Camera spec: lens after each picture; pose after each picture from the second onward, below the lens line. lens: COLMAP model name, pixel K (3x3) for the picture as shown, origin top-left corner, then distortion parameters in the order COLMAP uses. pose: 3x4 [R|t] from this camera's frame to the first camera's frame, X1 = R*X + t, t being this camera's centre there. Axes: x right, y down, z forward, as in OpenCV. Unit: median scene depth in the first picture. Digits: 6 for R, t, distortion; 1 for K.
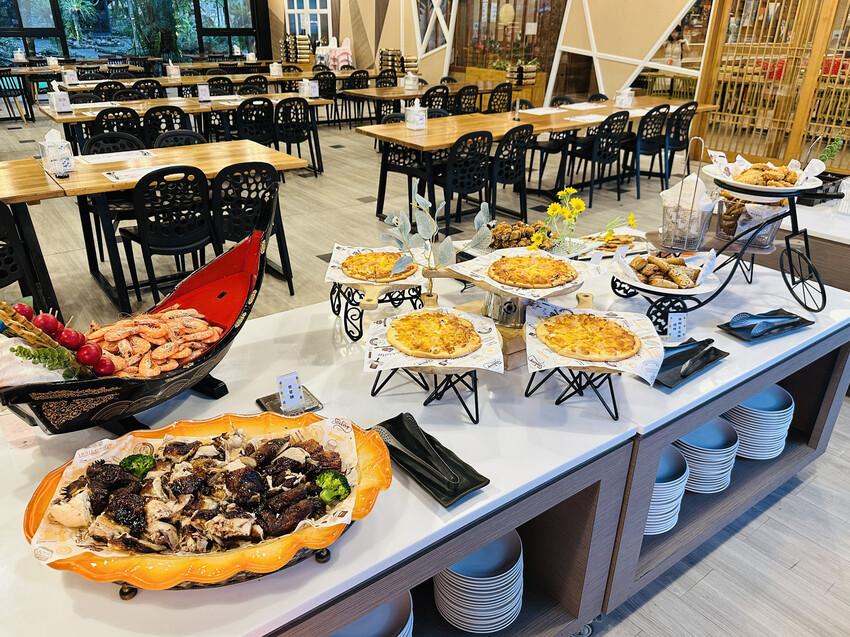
lens RADIAL K [[600.6, 0, 424.2], [0, 600.6, 318.2], [0, 0, 1]] dist [-0.000100, 0.000596]
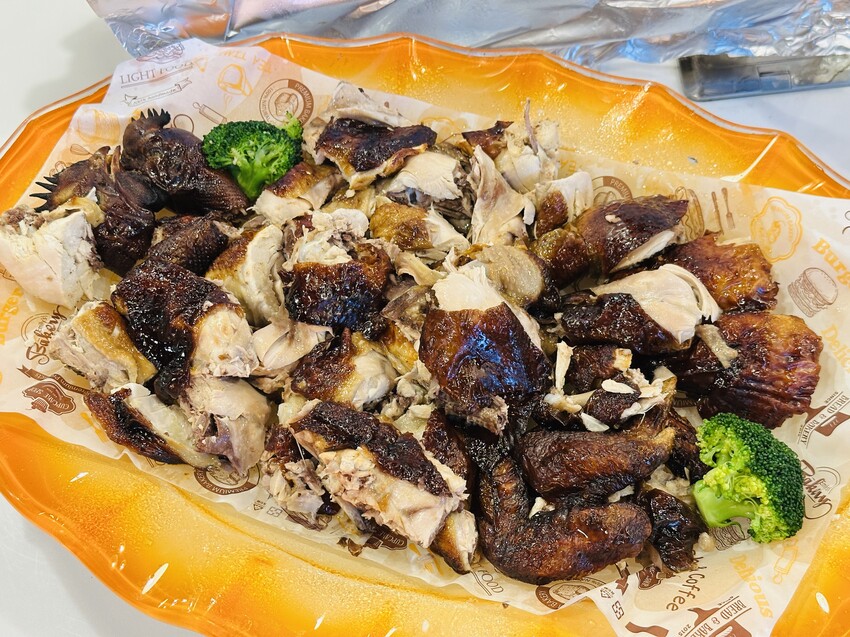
lens RADIAL K [[1324.2, 0, 425.2], [0, 1324.2, 318.3], [0, 0, 1]] dist [0.167432, 0.000000]
pose [[0.827831, 0.382937, -0.409944, -0.047381], [-0.130348, 0.842074, 0.523375, -0.095061], [0.545623, -0.379831, 0.747010, 0.478384]]
